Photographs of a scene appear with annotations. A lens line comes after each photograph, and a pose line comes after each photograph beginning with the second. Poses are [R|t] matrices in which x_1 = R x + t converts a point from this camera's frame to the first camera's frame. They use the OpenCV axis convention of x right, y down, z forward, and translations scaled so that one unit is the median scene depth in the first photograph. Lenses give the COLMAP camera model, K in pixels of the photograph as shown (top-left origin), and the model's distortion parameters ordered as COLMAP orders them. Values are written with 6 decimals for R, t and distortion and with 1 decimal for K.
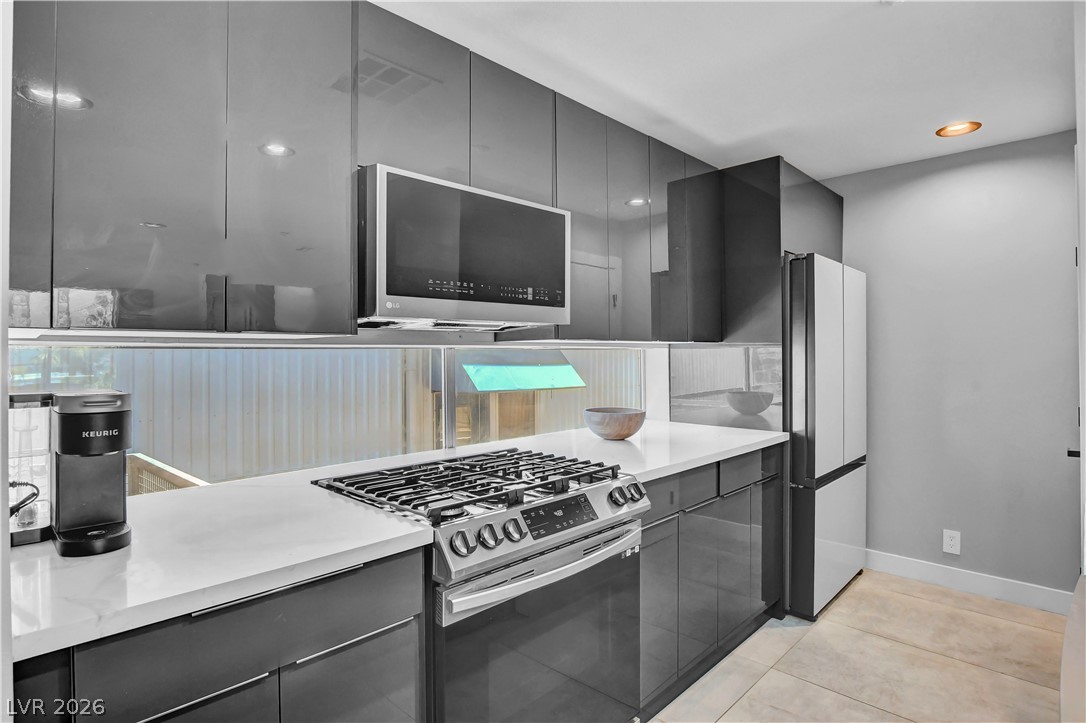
lens RADIAL K [[555.0, 0, 566.2], [0, 555.0, 349.8], [0, 0, 1]] dist [-0.019338, 0.001923]
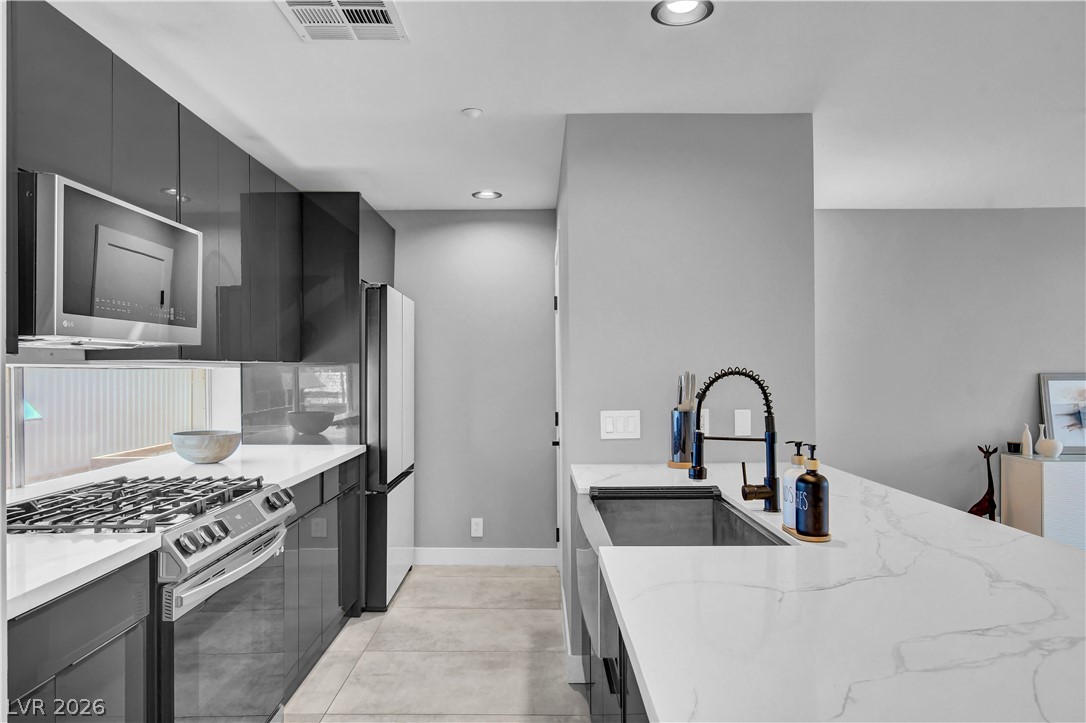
lens RADIAL K [[665.7, 0, 542.2], [0, 665.7, 365.0], [0, 0, 1]] dist [-0.011326, 0.002411]
pose [[0.722159, 0.007635, 0.691685, -0.275702], [-0.004358, 0.999969, -0.006488, -0.002751], [-0.691713, 0.001670, 0.722170, -0.213362]]
